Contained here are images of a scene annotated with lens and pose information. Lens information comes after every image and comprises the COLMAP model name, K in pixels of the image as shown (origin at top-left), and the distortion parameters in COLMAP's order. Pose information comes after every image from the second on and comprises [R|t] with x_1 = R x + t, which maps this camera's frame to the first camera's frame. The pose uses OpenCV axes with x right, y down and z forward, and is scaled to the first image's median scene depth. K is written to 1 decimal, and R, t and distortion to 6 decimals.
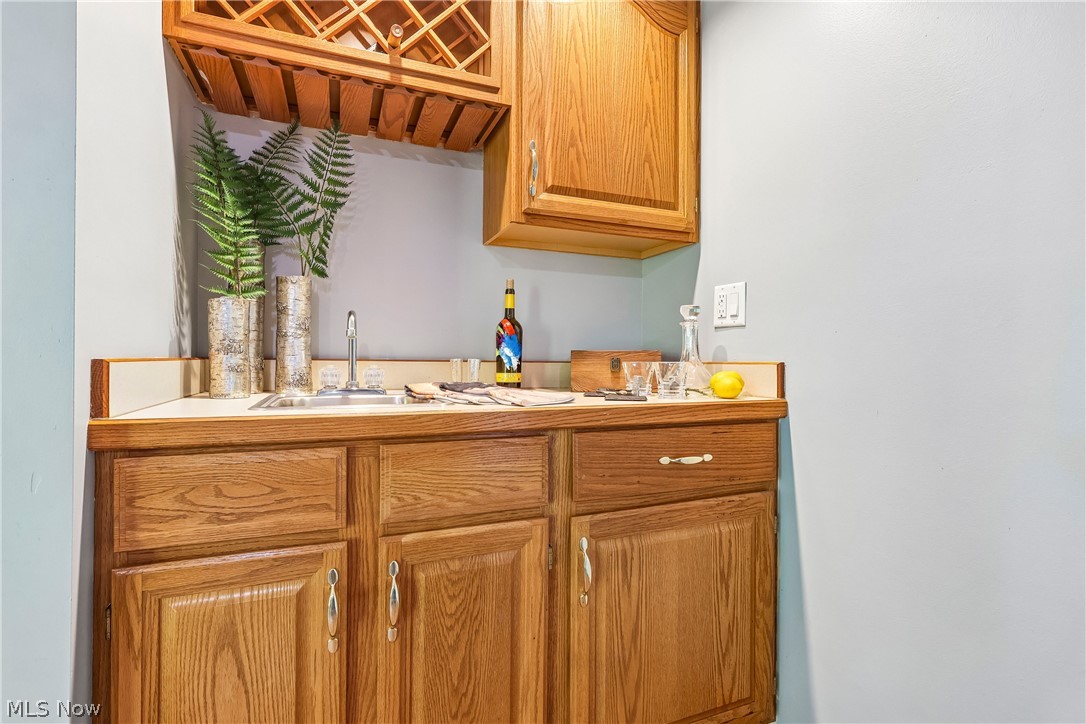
lens RADIAL K [[517.0, 0, 541.2], [0, 517.0, 361.2], [0, 0, 1]] dist [0.000119, -0.000283]
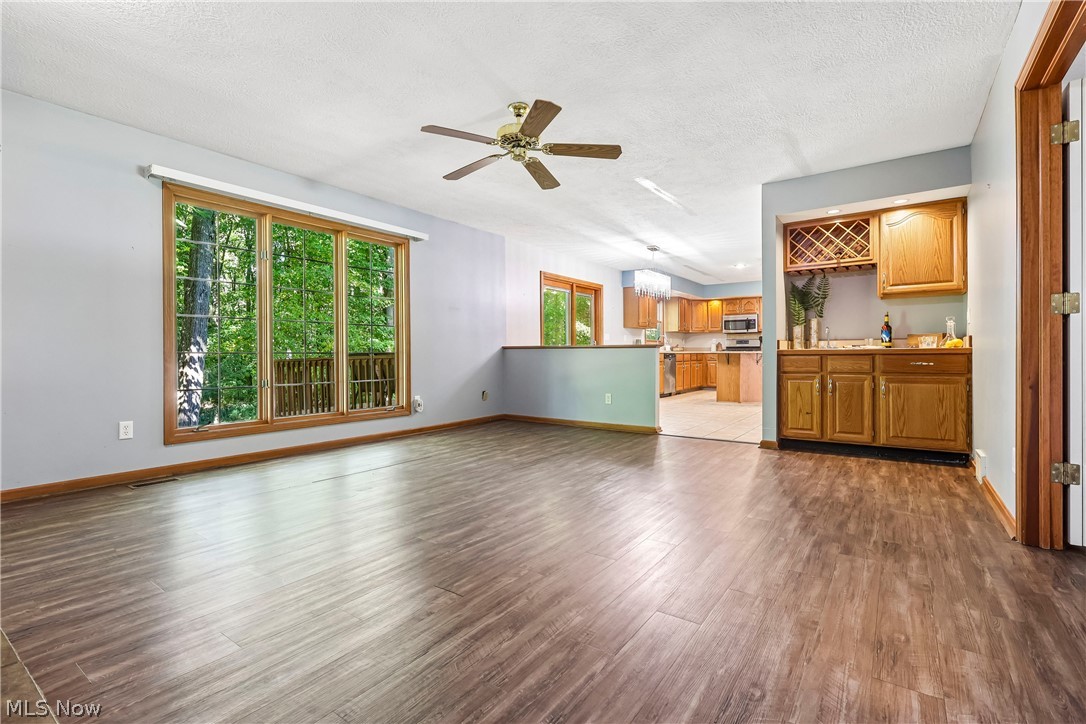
lens RADIAL K [[517.0, 0, 540.0], [0, 517.0, 357.0], [0, 0, 1]] dist [0.000119, -0.000283]
pose [[0.546906, -0.009392, -0.837141, 1.667161], [0.010998, 0.999931, -0.004033, 0.116638], [0.837122, -0.007001, 0.546972, -2.878593]]
